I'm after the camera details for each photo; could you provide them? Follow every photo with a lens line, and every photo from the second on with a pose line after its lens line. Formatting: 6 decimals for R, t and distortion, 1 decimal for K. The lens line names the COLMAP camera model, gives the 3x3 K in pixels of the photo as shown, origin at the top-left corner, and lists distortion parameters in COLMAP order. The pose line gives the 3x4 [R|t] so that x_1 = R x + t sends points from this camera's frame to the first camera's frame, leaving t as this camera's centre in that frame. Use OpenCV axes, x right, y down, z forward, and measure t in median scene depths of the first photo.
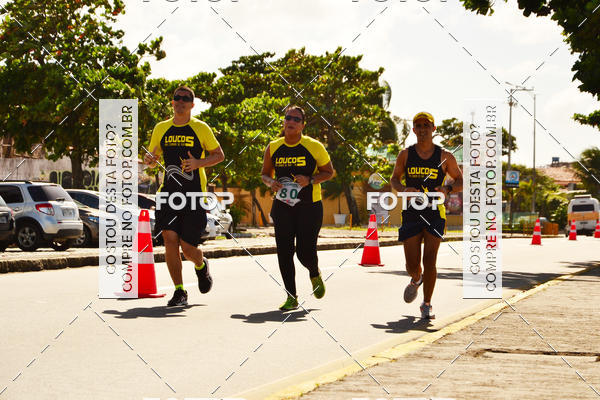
lens RADIAL K [[3894.6, 0, 300.0], [0, 3894.6, 200.0], [0, 0, 1]] dist [3.205127, 27.419093]
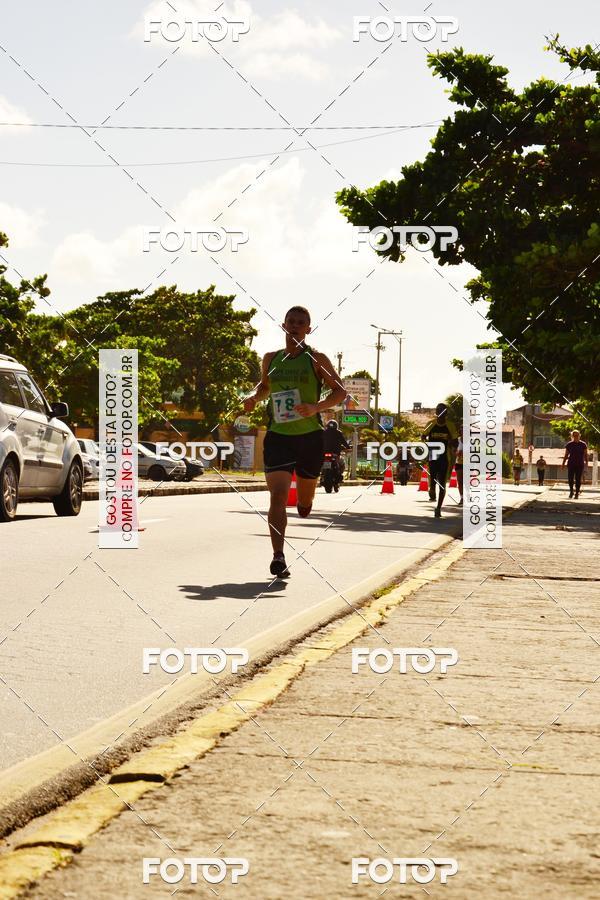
lens RADIAL K [[5841.9, 0, 340.2], [0, 5841.9, 450.6], [0, 0, 1]] dist [3.205127, 27.419093]
pose [[0.990119, 0.015295, 0.139395, -0.160739], [-0.014996, 0.999882, -0.003192, 0.006052], [-0.139427, 0.001070, 0.990232, -0.447095]]
